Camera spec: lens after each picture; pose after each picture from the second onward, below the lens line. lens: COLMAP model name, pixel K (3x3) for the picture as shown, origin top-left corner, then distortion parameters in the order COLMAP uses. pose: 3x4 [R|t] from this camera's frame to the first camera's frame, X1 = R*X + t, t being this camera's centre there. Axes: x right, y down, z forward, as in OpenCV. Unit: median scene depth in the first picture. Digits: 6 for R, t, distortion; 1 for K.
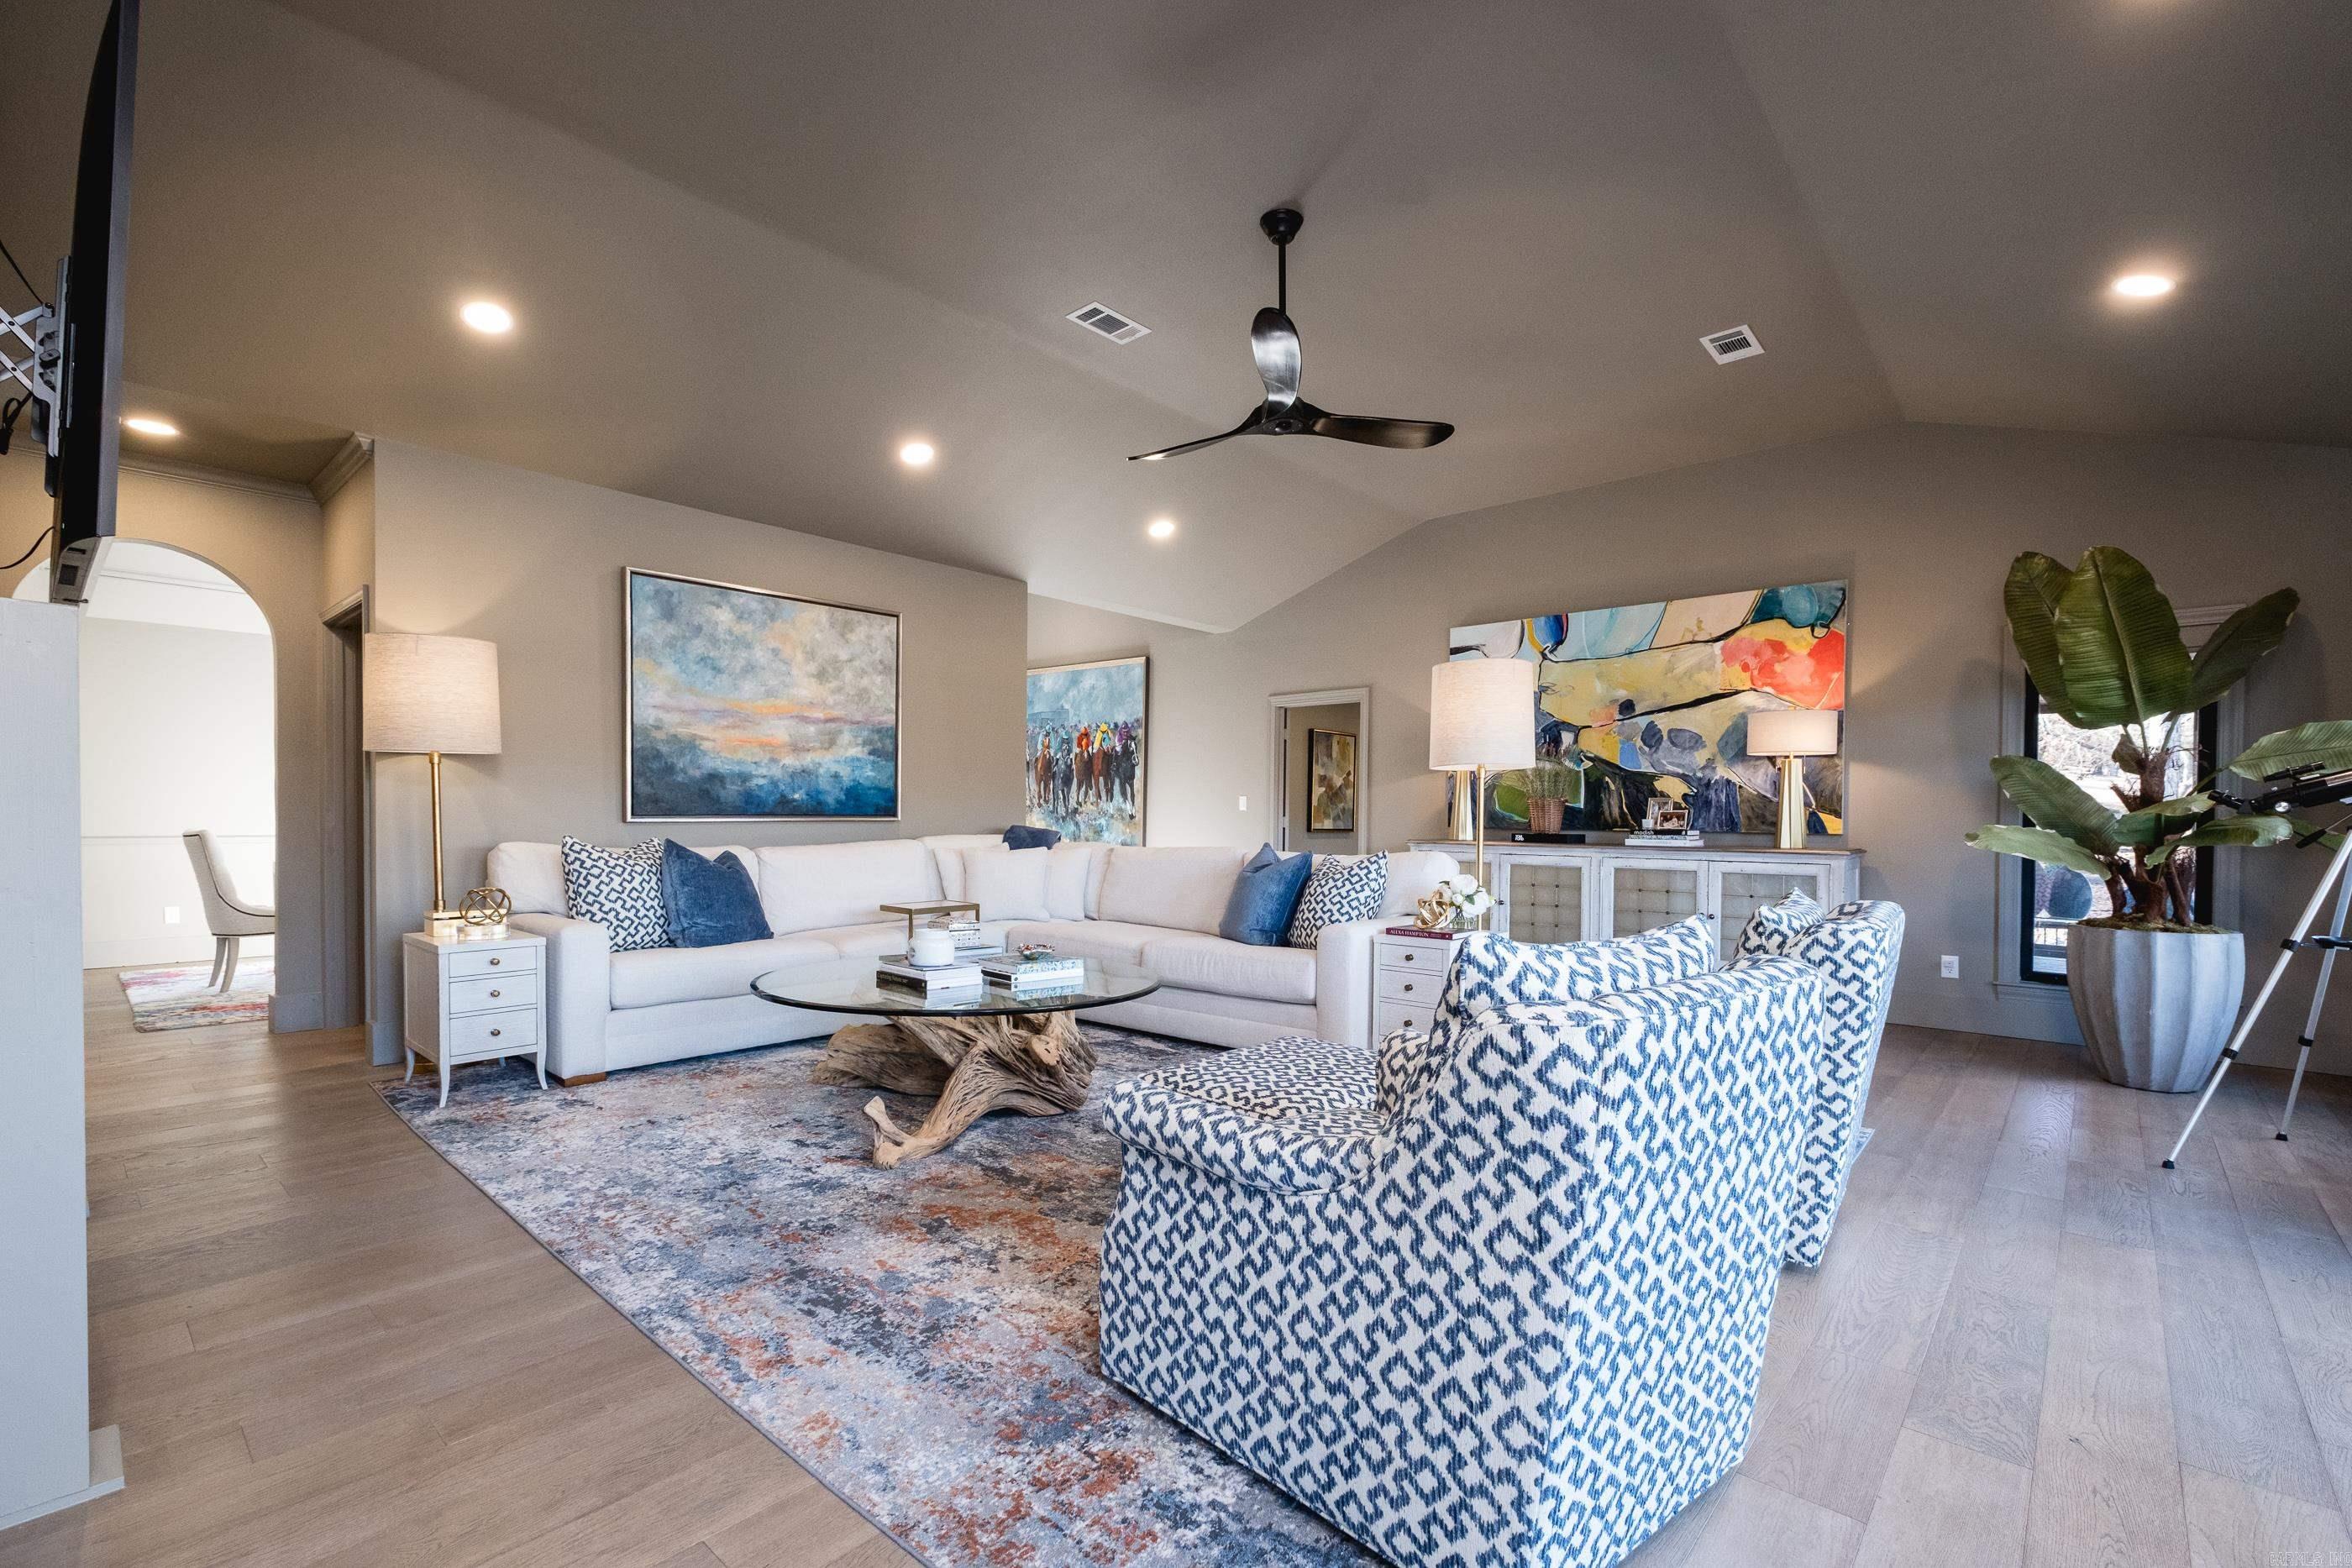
lens RADIAL K [[1018.9, 0, 1182.9], [0, 1018.9, 833.8], [0, 0, 1]] dist [0.003610, 0.000094]
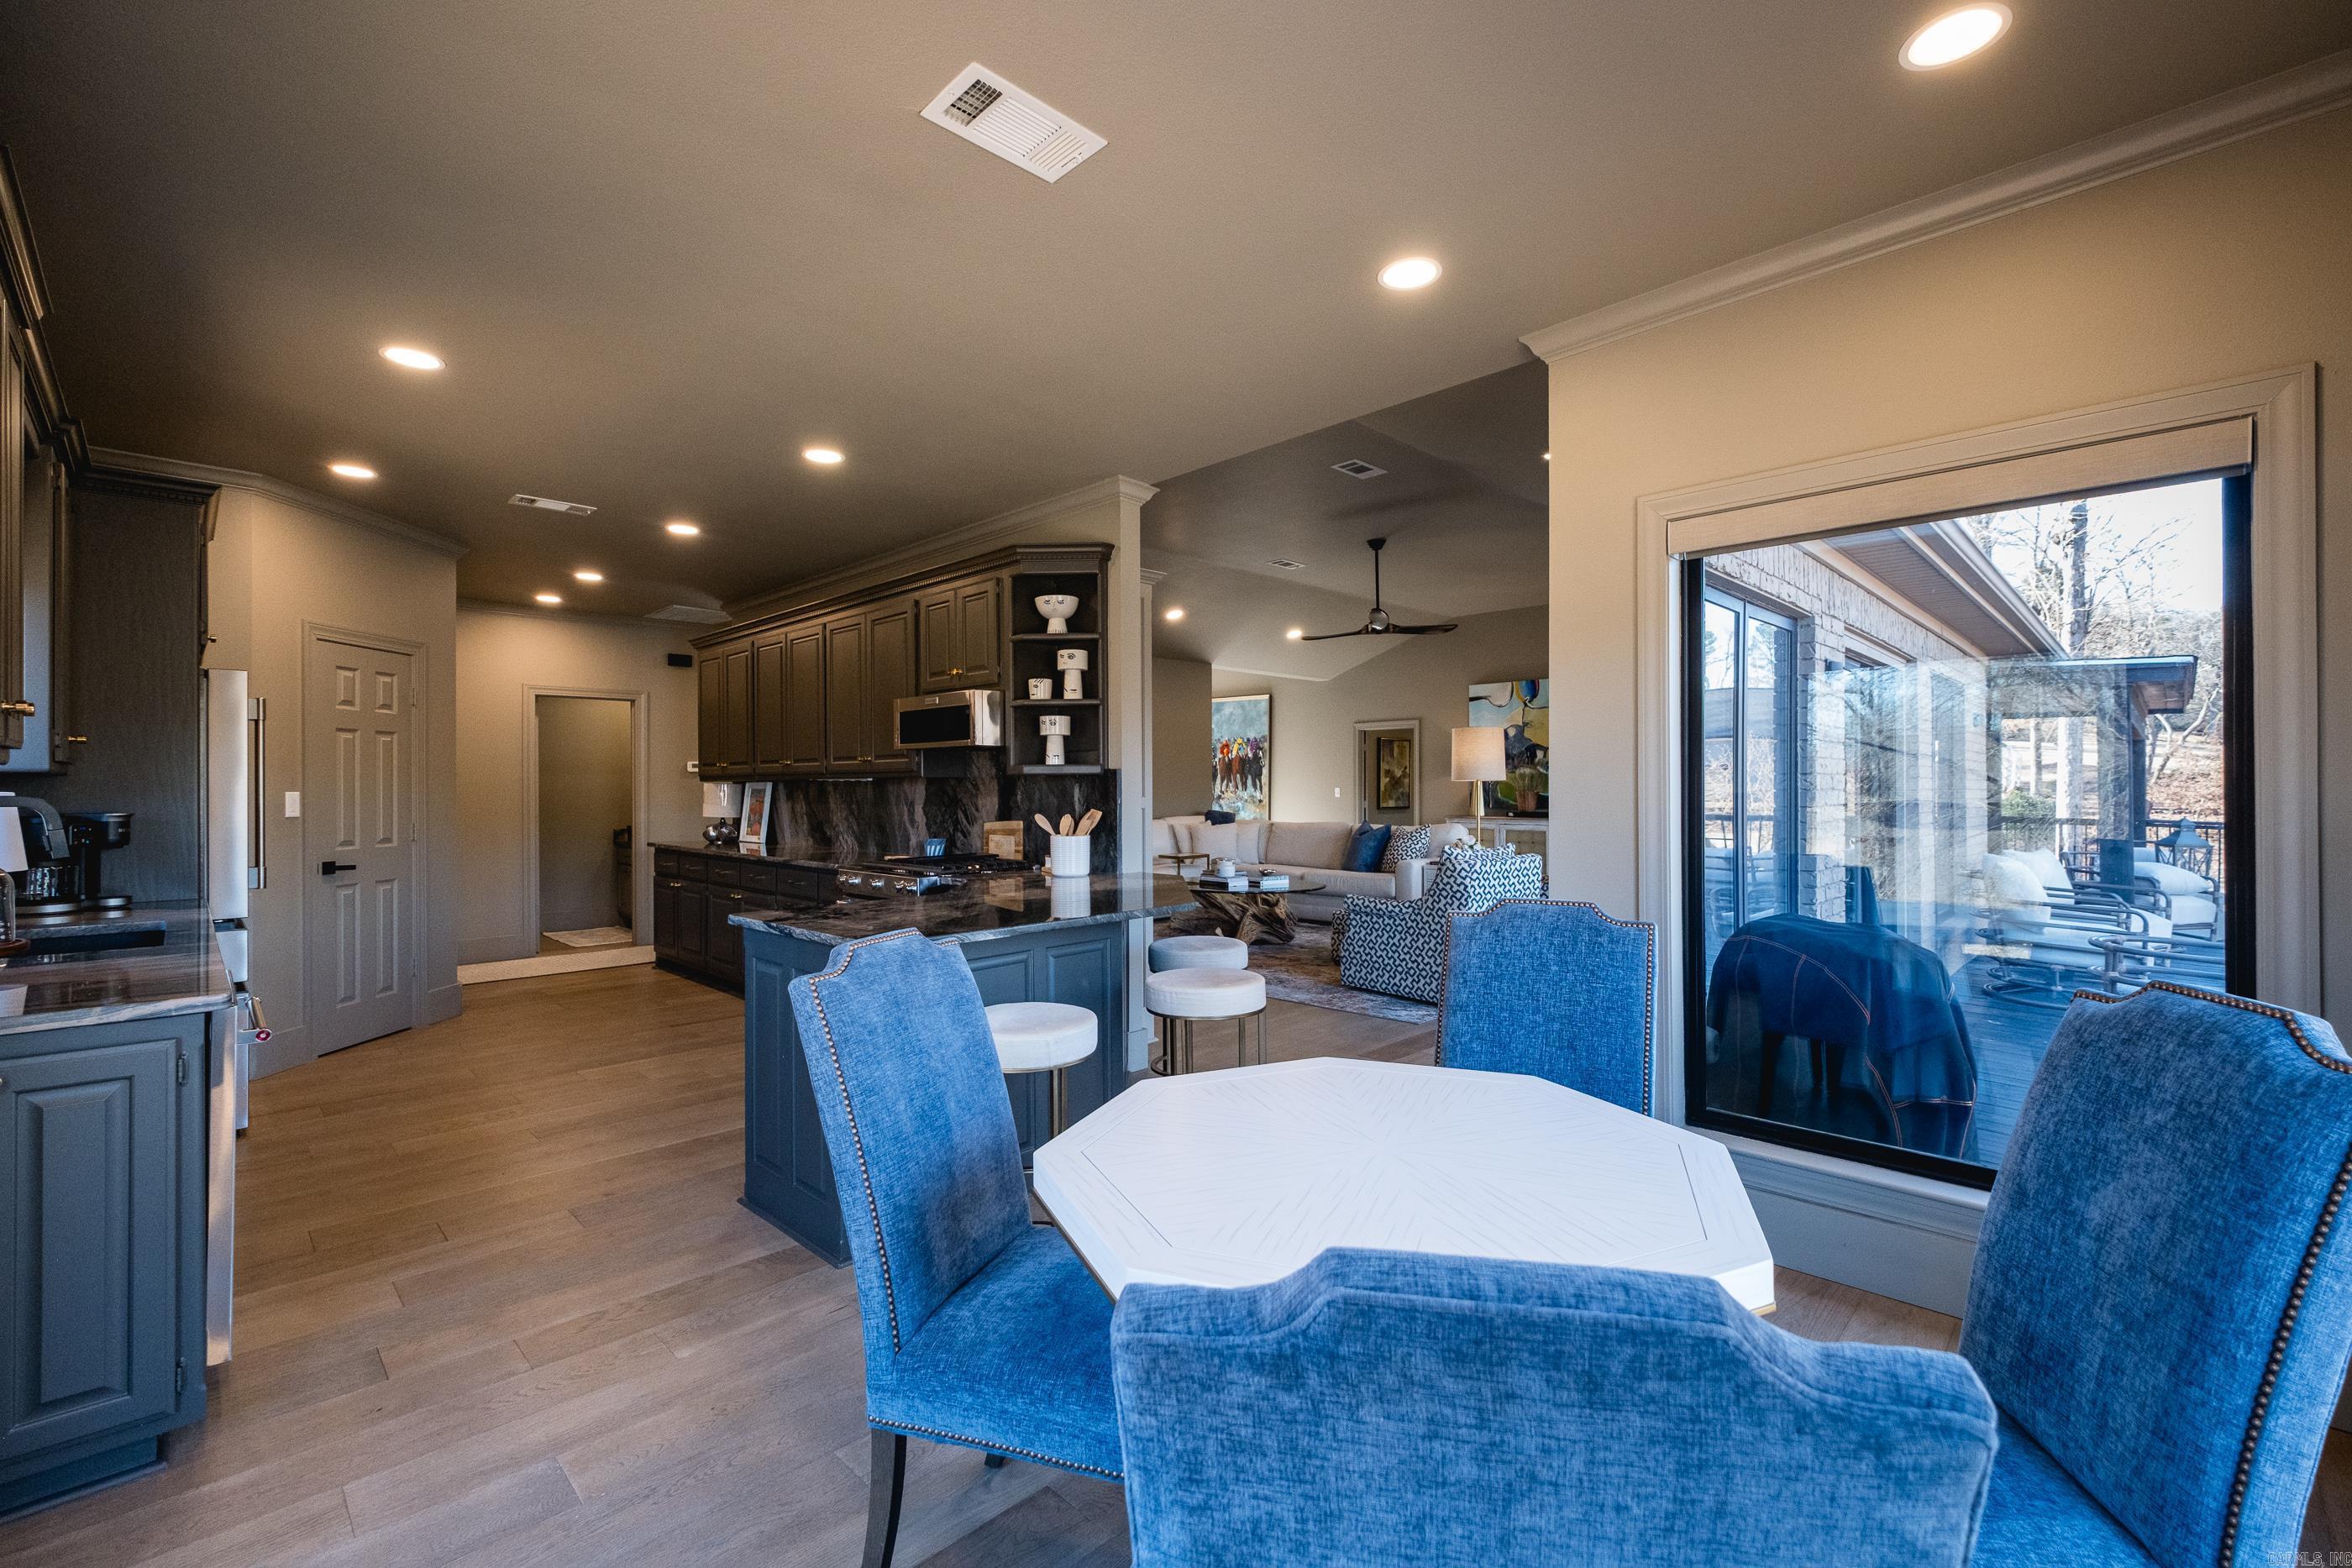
lens RADIAL K [[1008.3, 0, 1183.4], [0, 1008.3, 784.1], [0, 0, 1]] dist [0.000681, -0.000211]
pose [[0.998647, -0.012185, -0.050559, -0.139936], [0.011167, 0.999730, -0.020376, -0.020312], [0.050794, 0.019784, 0.998513, -0.771642]]
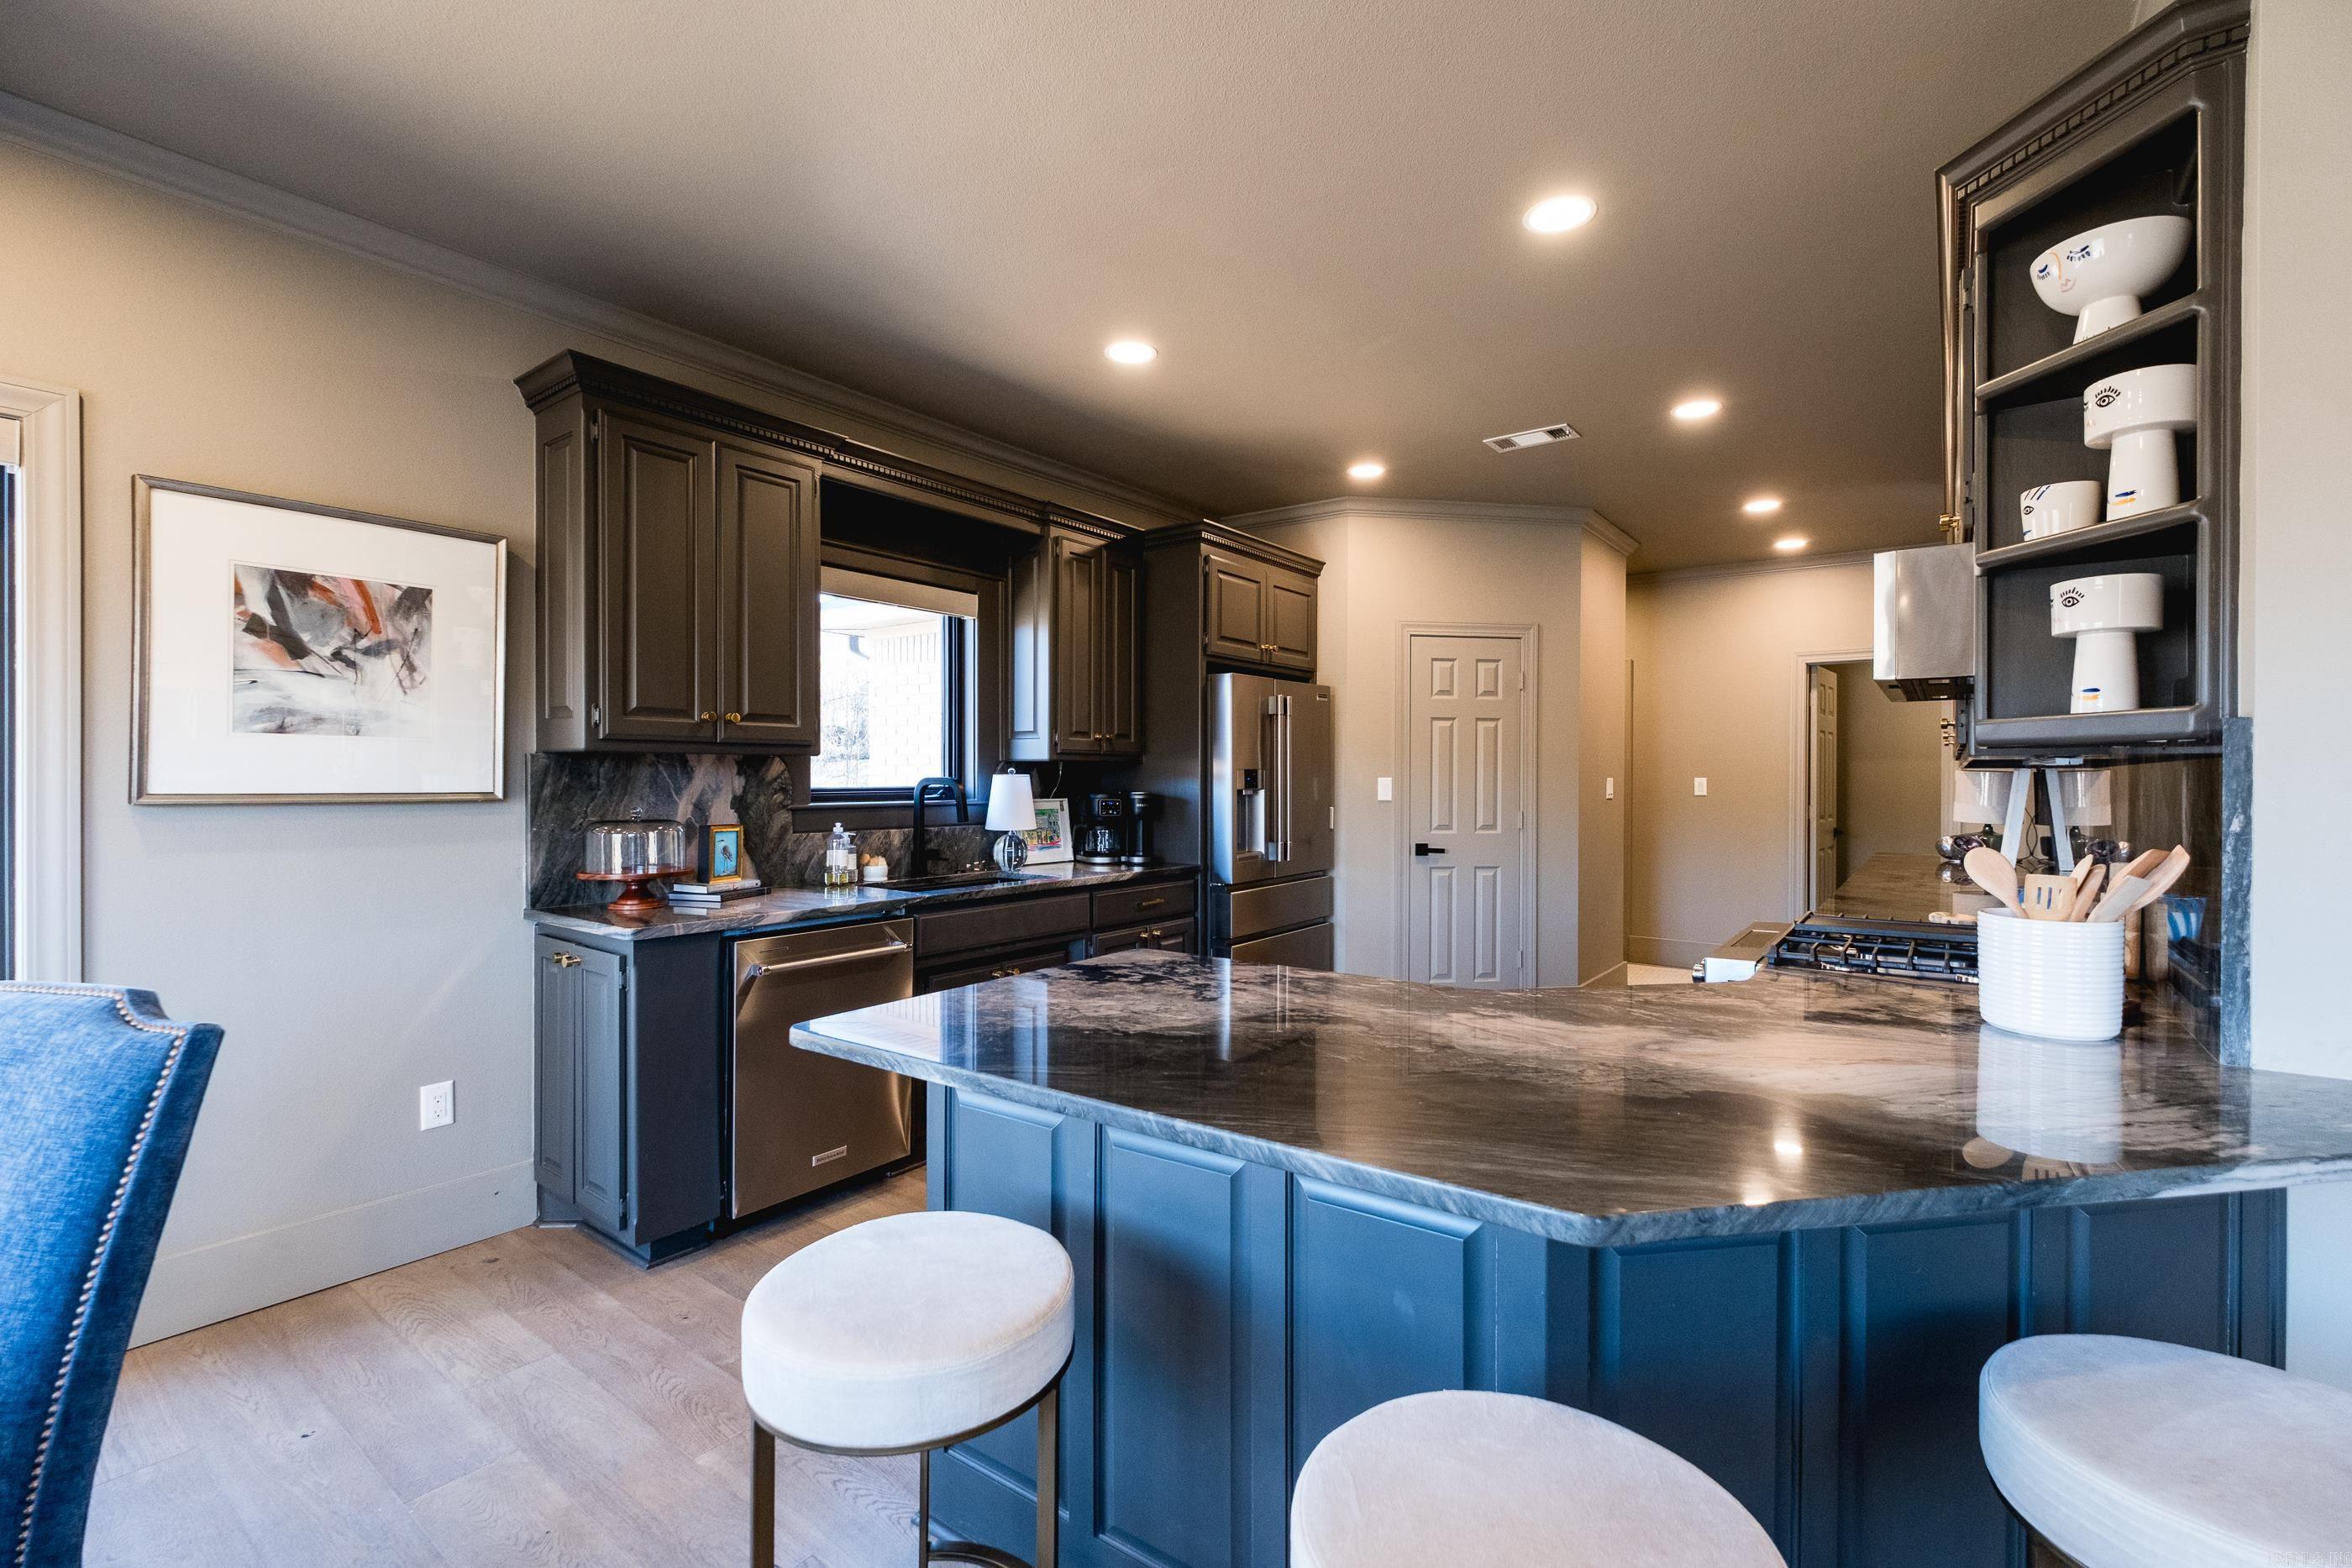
lens RADIAL K [[1008.3, 0, 1183.4], [0, 1008.3, 784.1], [0, 0, 1]] dist [0.000681, -0.000211]
pose [[0.084319, -0.000355, -0.996439, -0.017941], [-0.019842, 0.999801, -0.002035, -0.027645], [0.996241, 0.019943, 0.084295, -0.248823]]
